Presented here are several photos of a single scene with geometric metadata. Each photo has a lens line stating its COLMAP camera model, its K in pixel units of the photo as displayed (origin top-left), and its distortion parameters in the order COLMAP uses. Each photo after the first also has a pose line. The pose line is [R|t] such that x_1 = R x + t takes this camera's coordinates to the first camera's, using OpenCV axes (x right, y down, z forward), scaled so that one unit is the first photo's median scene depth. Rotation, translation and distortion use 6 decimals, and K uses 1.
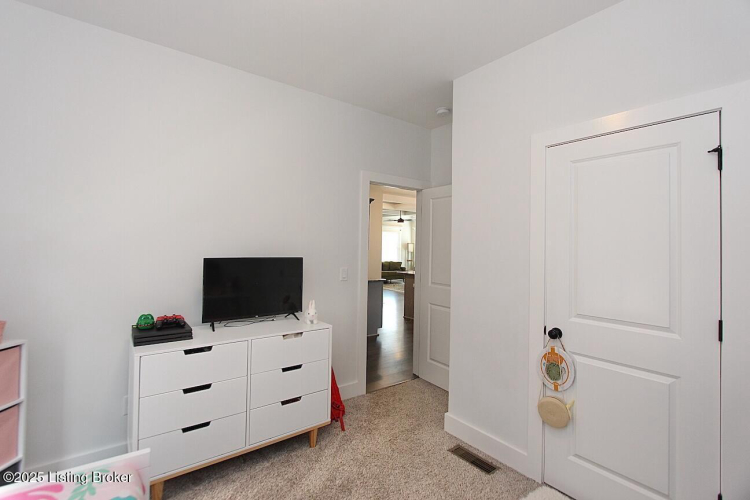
lens RADIAL K [[347.1, 0, 369.2], [0, 347.1, 238.0], [0, 0, 1]] dist [-0.003780, -0.000526]
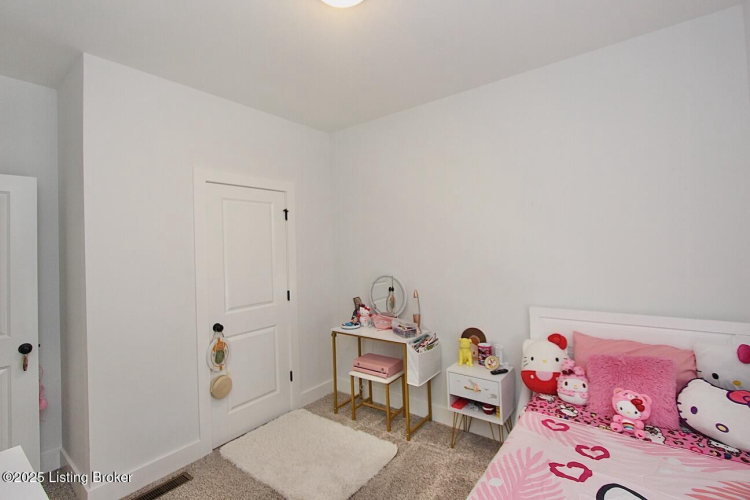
lens RADIAL K [[347.1, 0, 369.2], [0, 347.1, 238.0], [0, 0, 1]] dist [-0.003780, -0.000526]
pose [[-0.266384, 0.017436, 0.963709, -0.888091], [0.008067, 0.999842, -0.015860, -0.037212], [-0.963833, 0.003549, -0.266482, 0.802571]]
